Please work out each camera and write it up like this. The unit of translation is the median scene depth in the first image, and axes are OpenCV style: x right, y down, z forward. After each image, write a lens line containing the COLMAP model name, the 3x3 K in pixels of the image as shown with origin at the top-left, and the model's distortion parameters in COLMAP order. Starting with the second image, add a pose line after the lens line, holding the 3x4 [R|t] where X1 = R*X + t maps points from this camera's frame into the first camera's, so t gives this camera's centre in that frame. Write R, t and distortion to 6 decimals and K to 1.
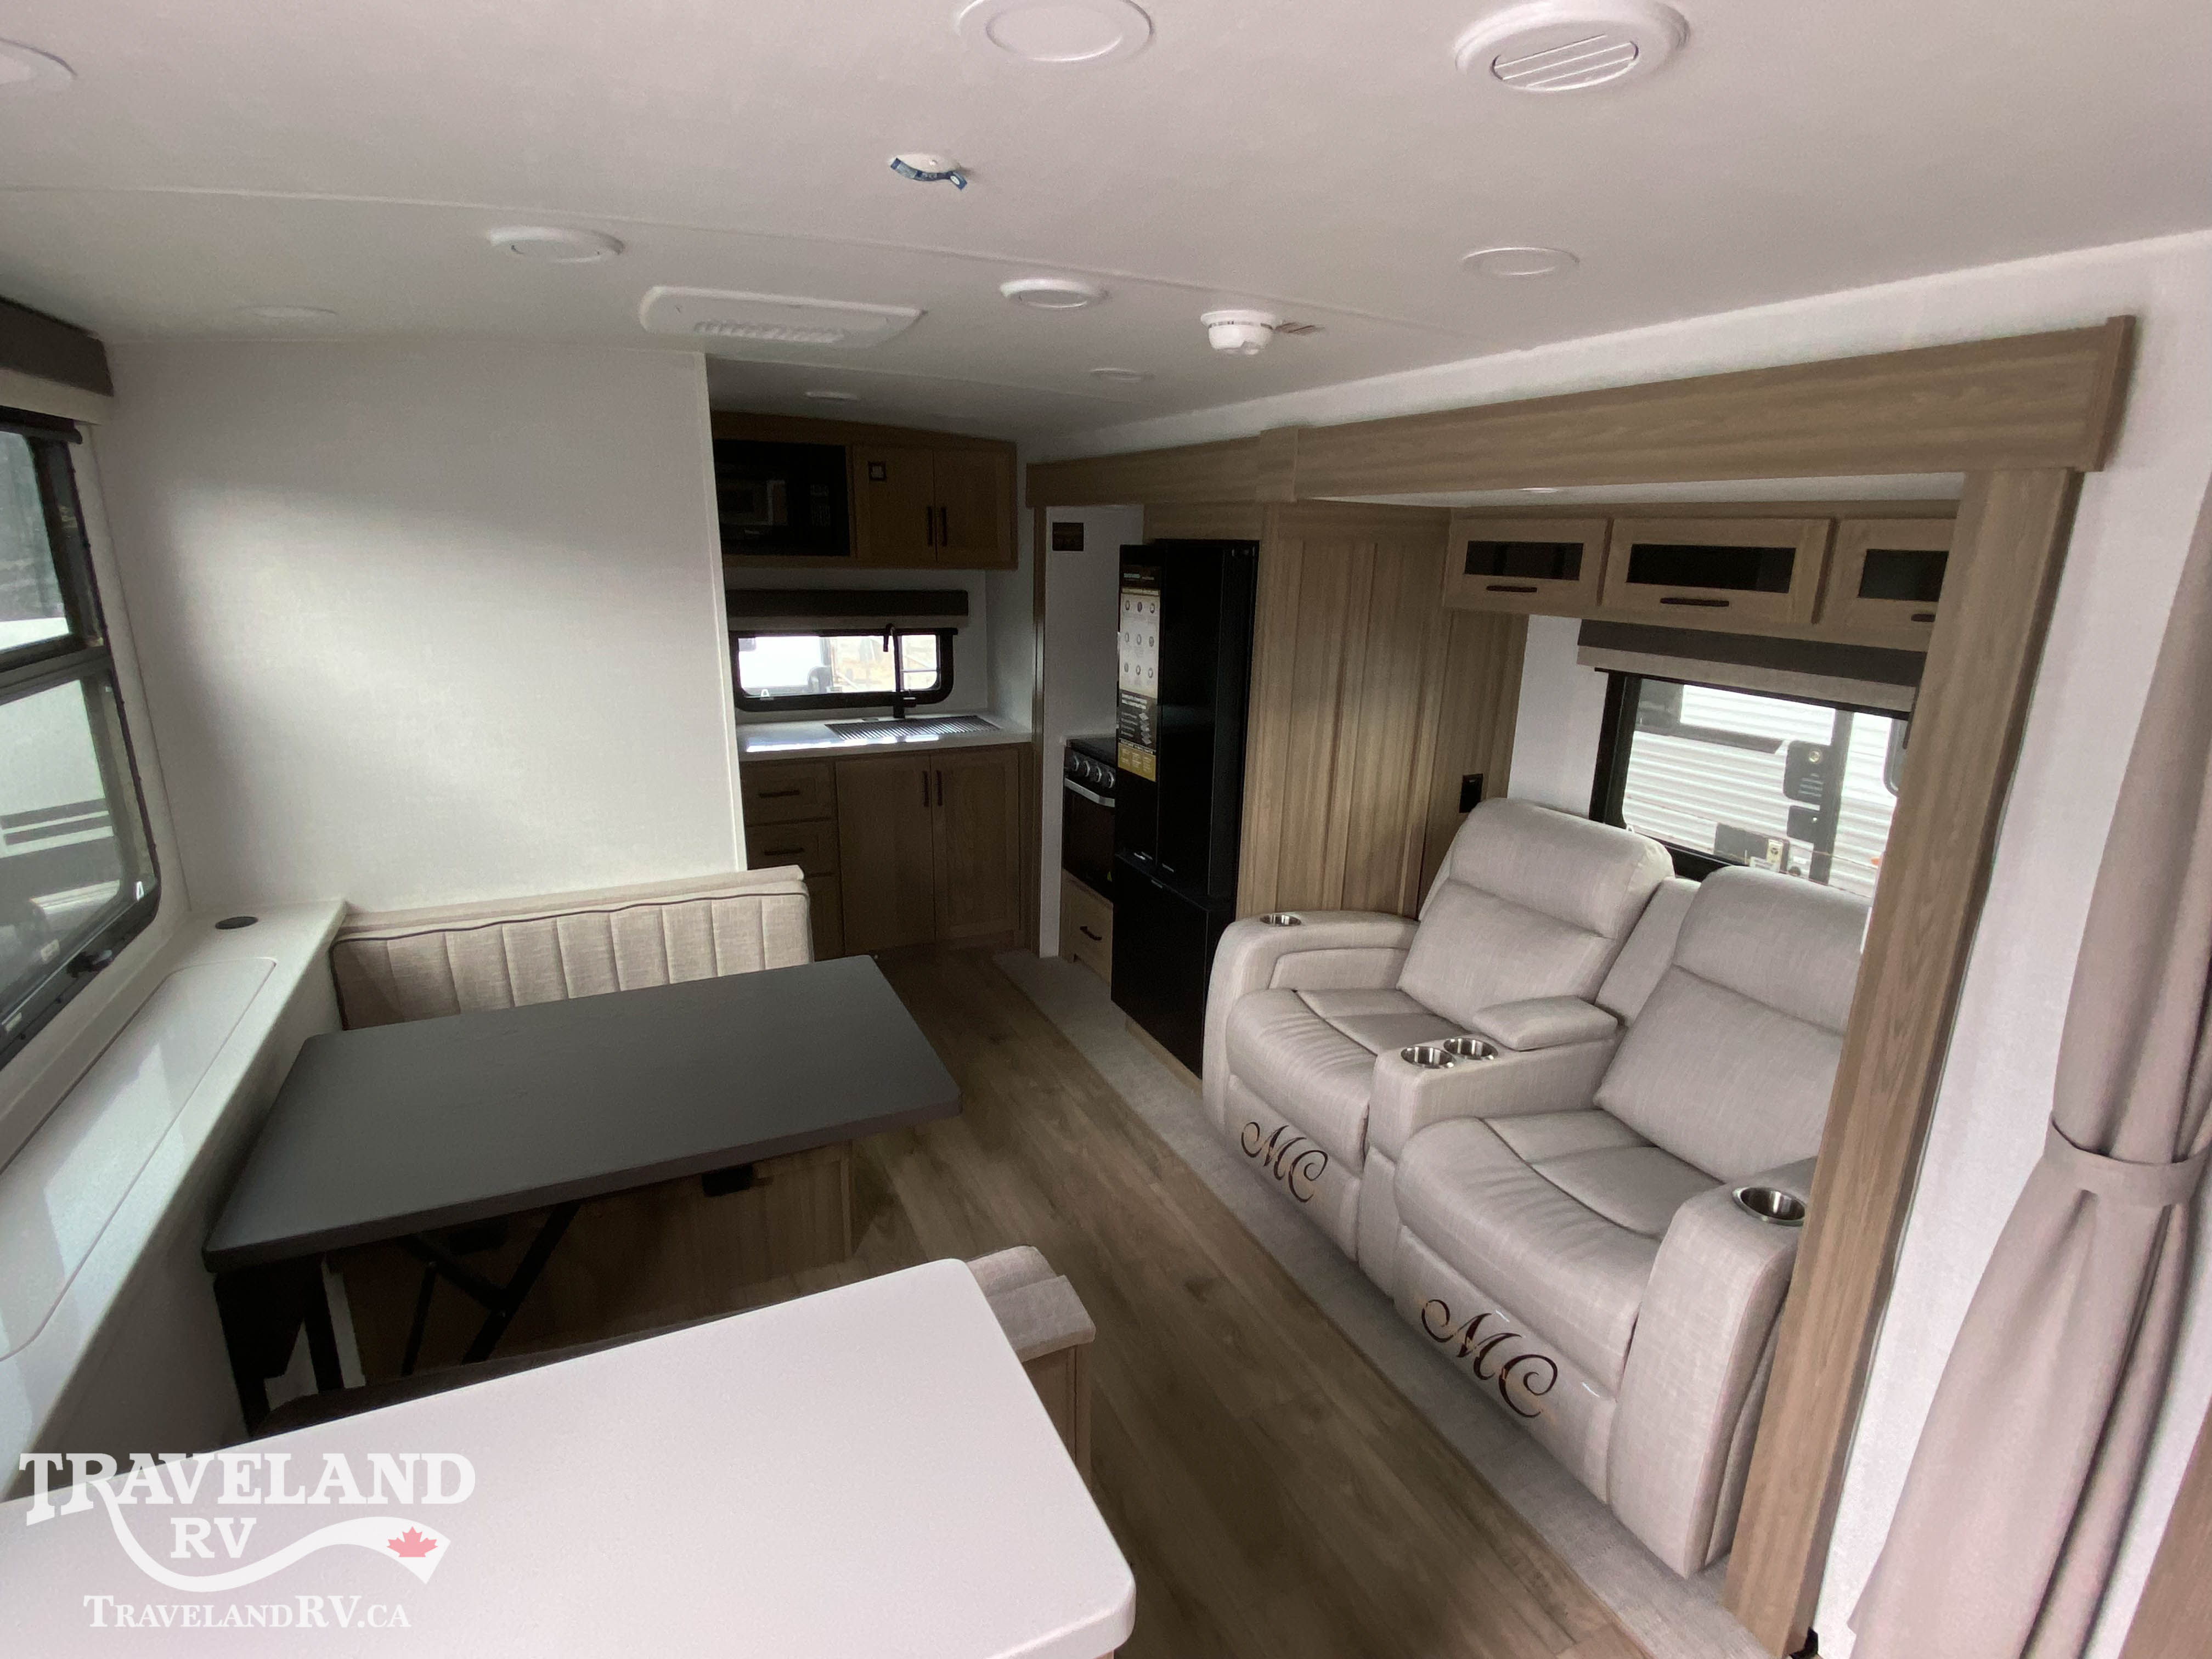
lens RADIAL K [[1113.9, 0, 1095.2], [0, 1113.9, 827.6], [0, 0, 1]] dist [0.010350, -0.011902]
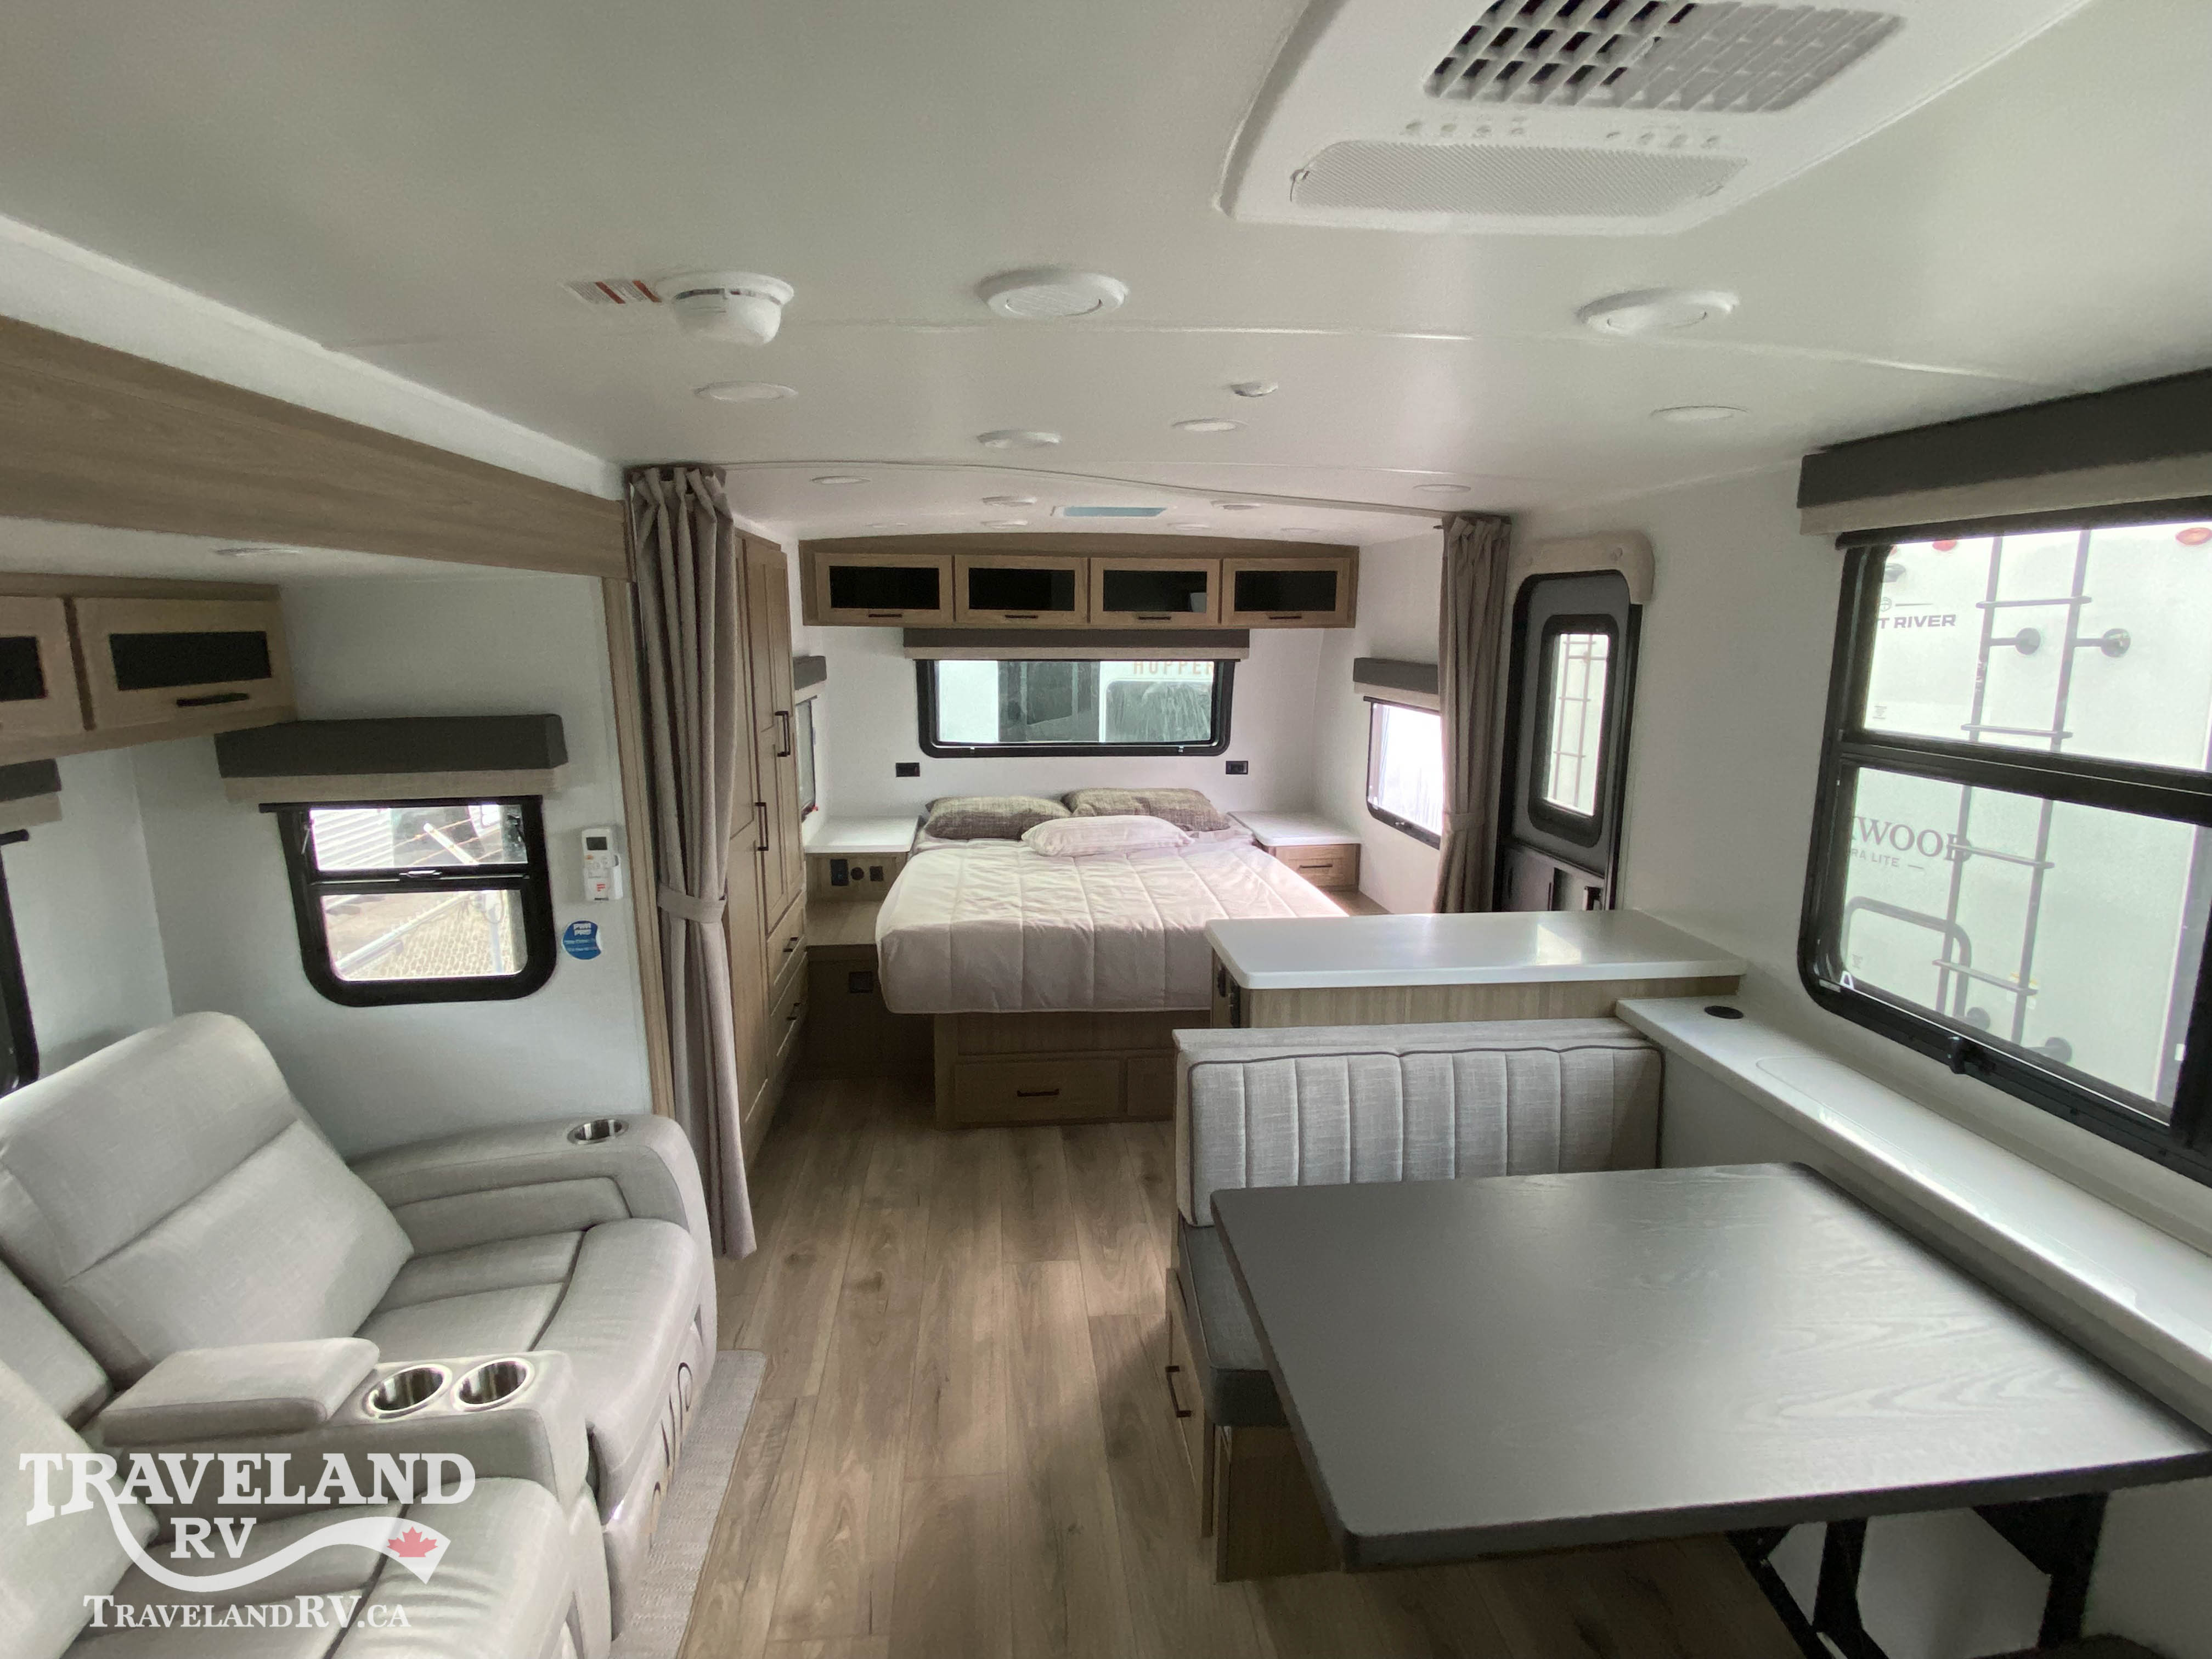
lens RADIAL K [[1113.9, 0, 1100.4], [0, 1113.9, 829.9], [0, 0, 1]] dist [0.010350, -0.011902]
pose [[-0.946655, -0.071779, 0.314152, -0.264779], [0.072831, 0.901996, 0.425557, -0.397877], [-0.313910, 0.425736, -0.848652, 1.464016]]
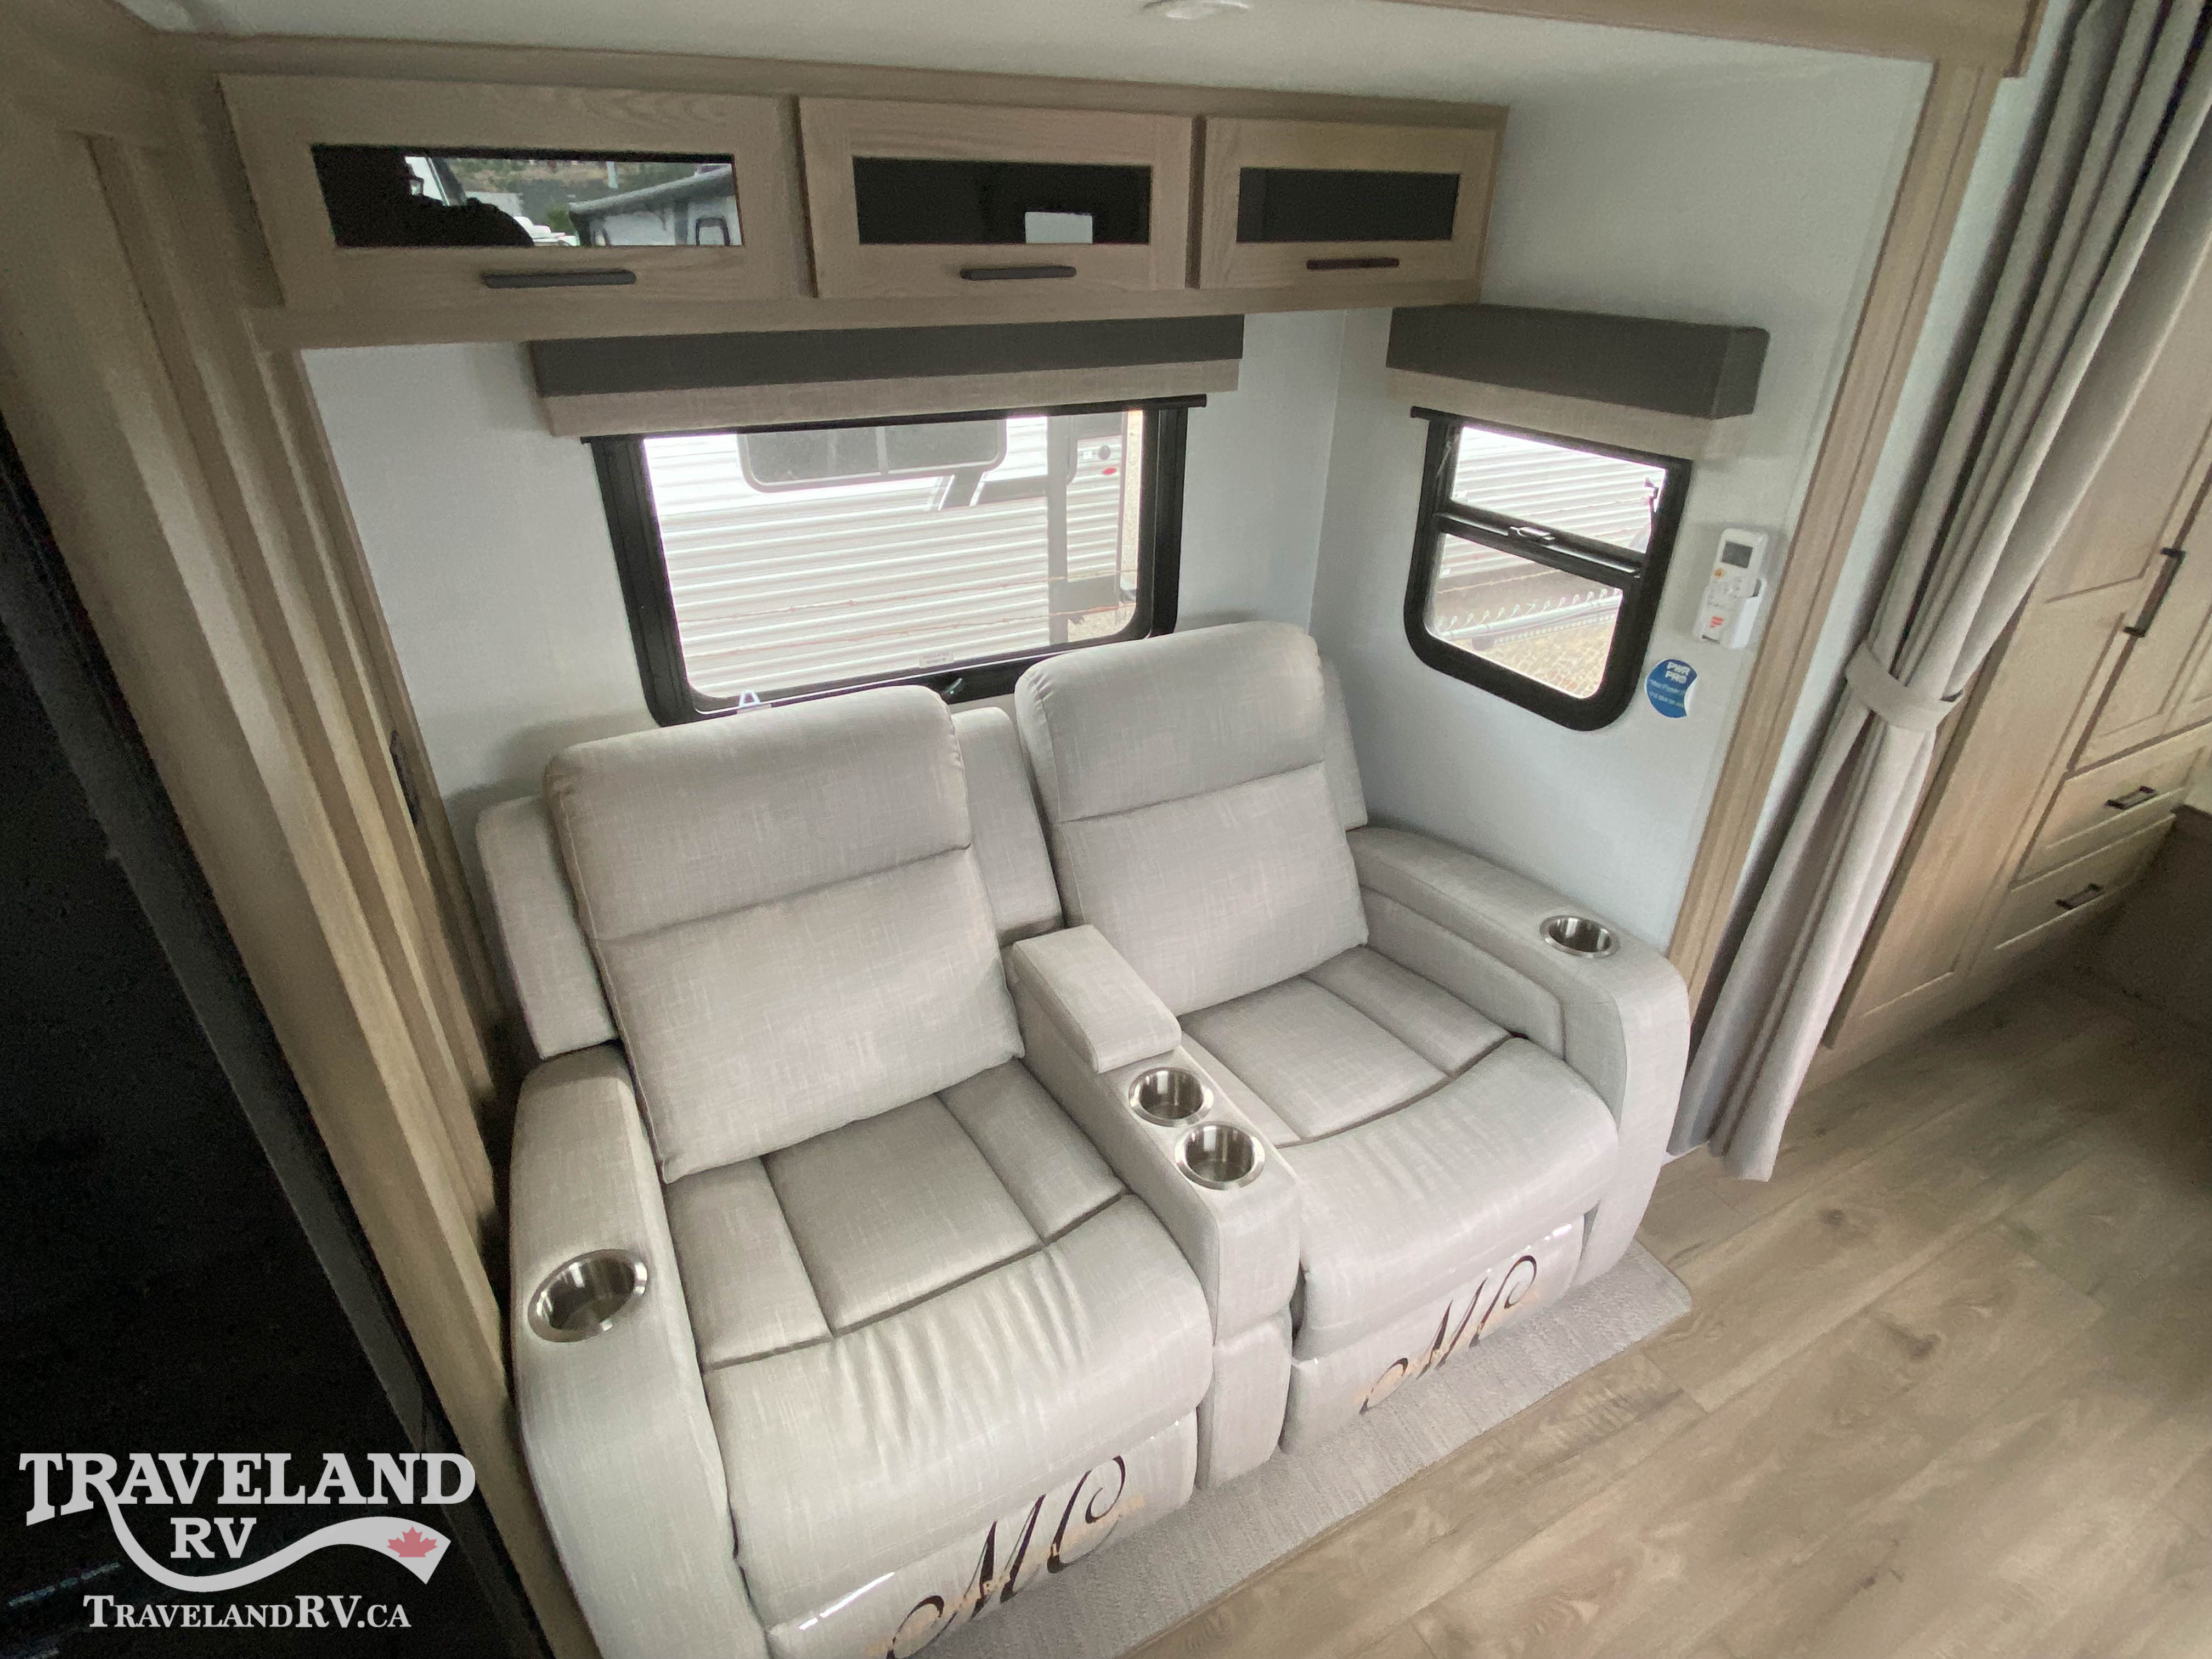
lens RADIAL K [[1113.9, 0, 1091.7], [0, 1113.9, 829.8], [0, 0, 1]] dist [0.010350, -0.011902]
pose [[-0.061830, -0.505682, 0.860501, -0.121027], [0.247706, 0.827403, 0.504030, -0.269560], [-0.966860, 0.244316, 0.074102, 1.090001]]
